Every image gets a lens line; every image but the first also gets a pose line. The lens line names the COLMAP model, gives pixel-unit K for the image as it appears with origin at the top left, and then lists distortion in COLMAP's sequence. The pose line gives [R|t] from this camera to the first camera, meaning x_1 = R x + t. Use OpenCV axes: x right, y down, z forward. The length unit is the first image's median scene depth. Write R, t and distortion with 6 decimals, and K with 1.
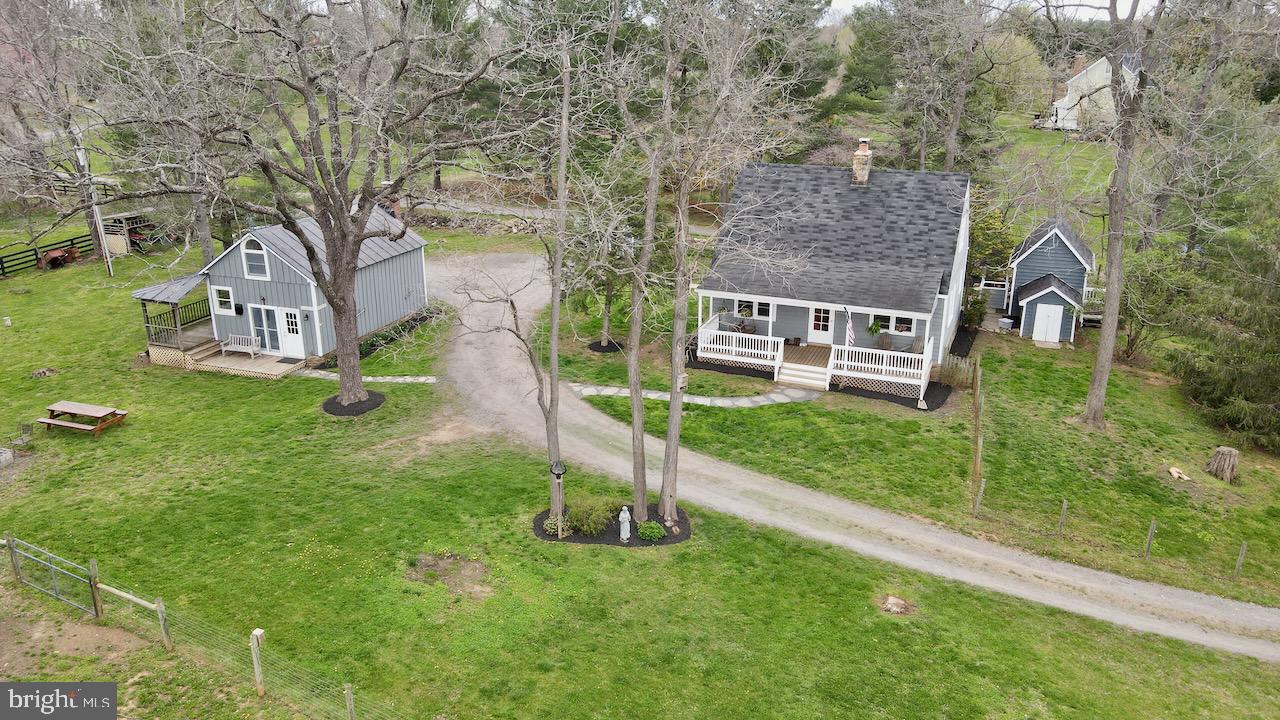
lens RADIAL K [[958.0, 0, 641.0], [0, 958.0, 366.1], [0, 0, 1]] dist [0.005864, 0.012118]
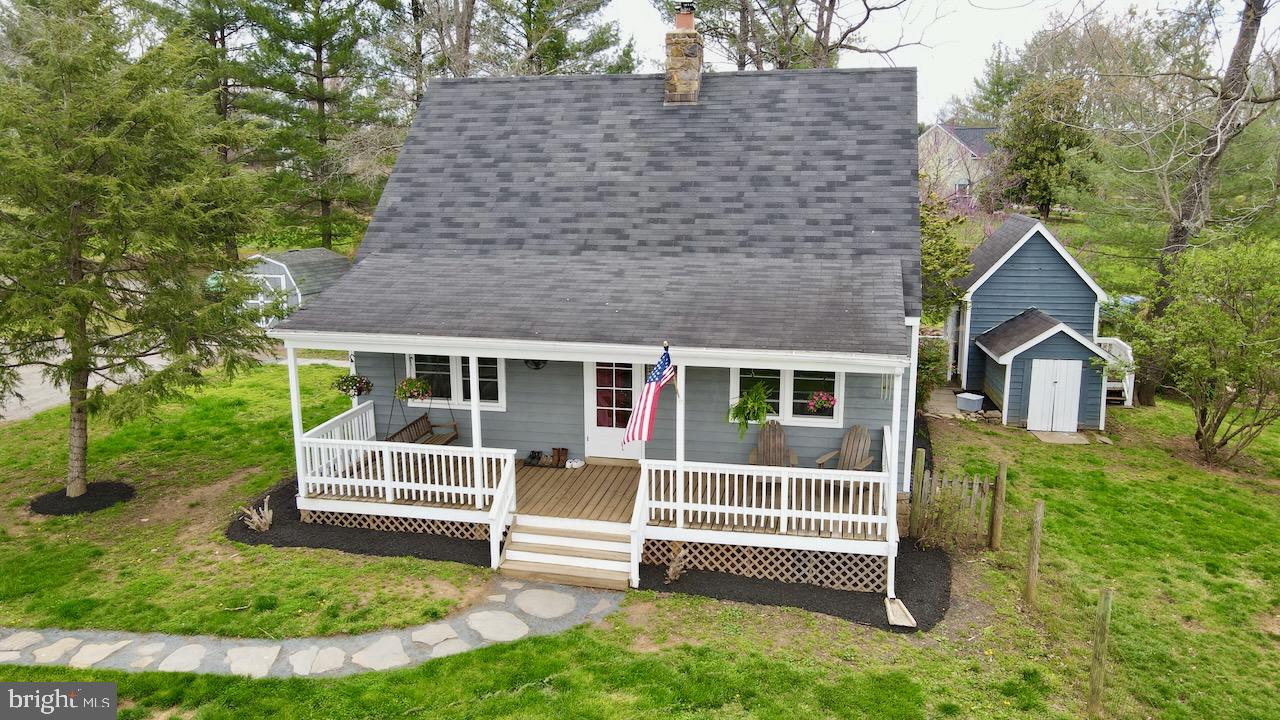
lens RADIAL K [[958.0, 0, 638.7], [0, 958.0, 367.8], [0, 0, 1]] dist [0.005864, 0.012118]
pose [[0.982947, -0.039162, 0.179672, 0.133147], [0.062285, 0.990210, -0.124922, -0.011051], [-0.173021, 0.133983, 0.975763, 0.633582]]
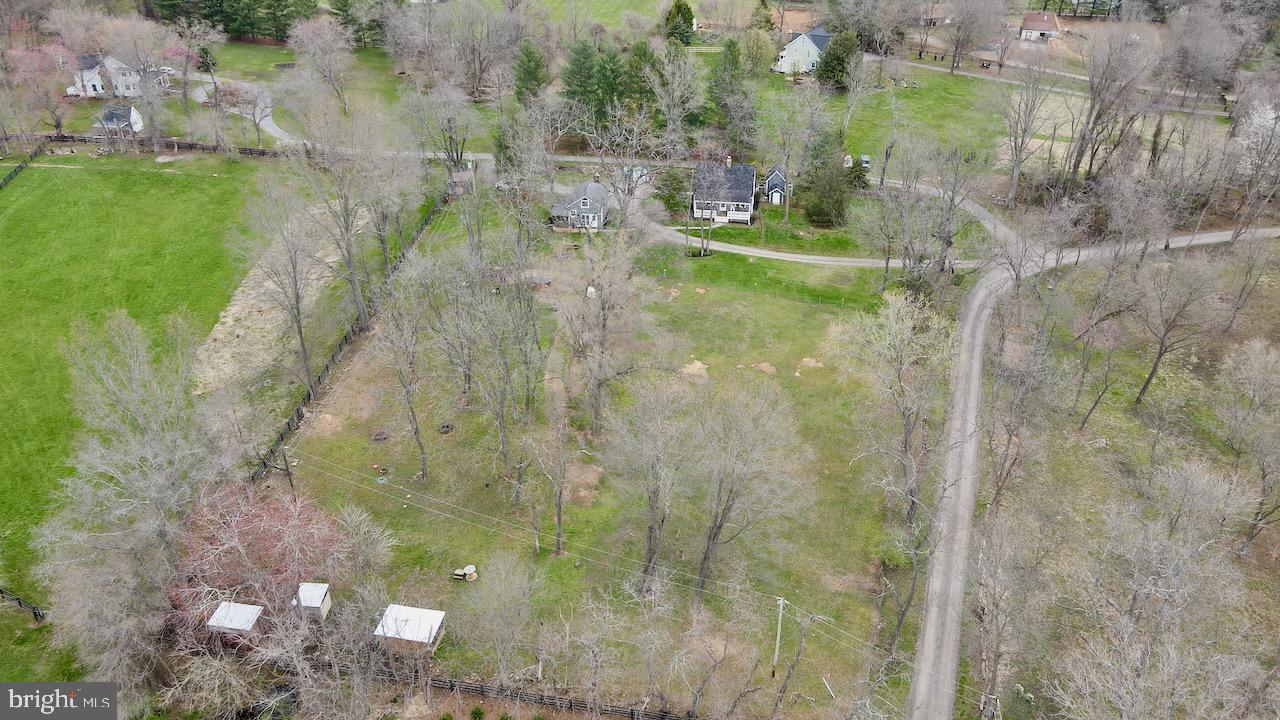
lens RADIAL K [[958.0, 0, 640.5], [0, 958.0, 358.3], [0, 0, 1]] dist [0.005864, 0.012118]
pose [[0.967878, -0.128072, 0.216357, -1.171863], [0.086067, 0.977318, 0.193500, -0.241069], [-0.236231, -0.168663, 0.956947, -3.065510]]
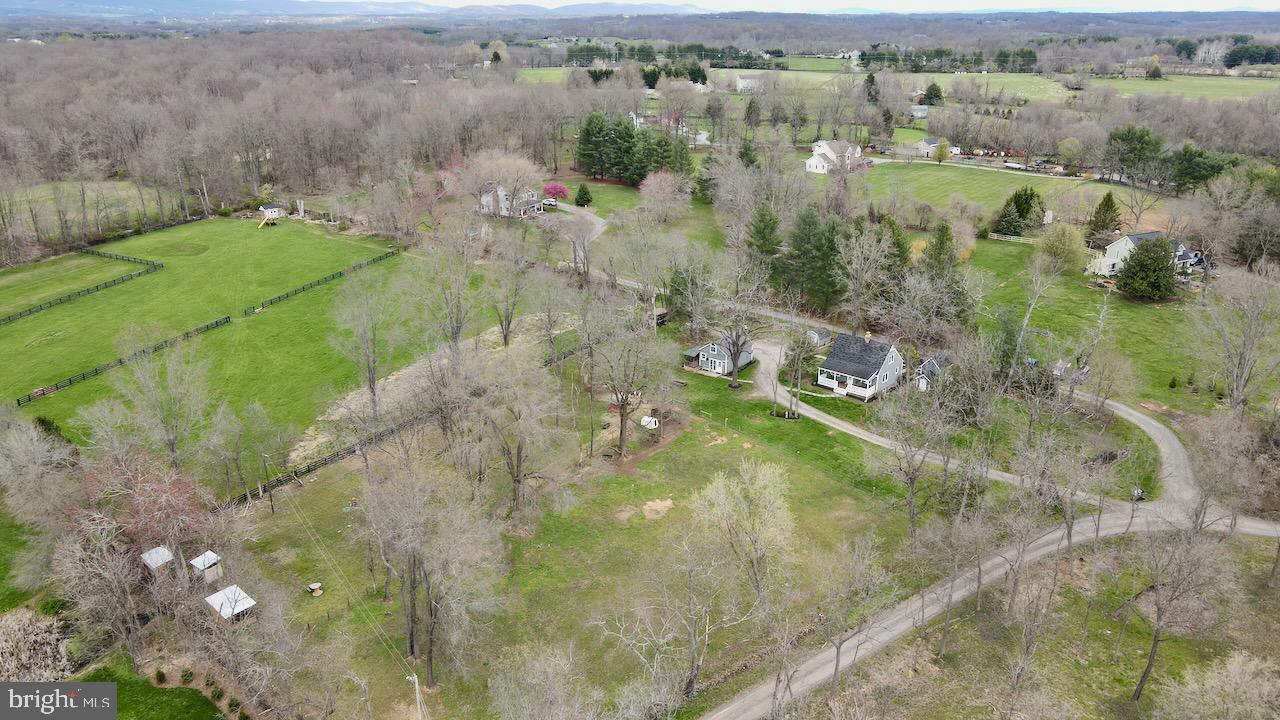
lens RADIAL K [[958.0, 0, 642.7], [0, 958.0, 361.4], [0, 0, 1]] dist [0.005864, 0.012118]
pose [[0.949080, 0.106029, -0.296657, 0.574749], [-0.101331, 0.994363, 0.031214, -0.160991], [0.298295, 0.000436, 0.954474, -3.219082]]
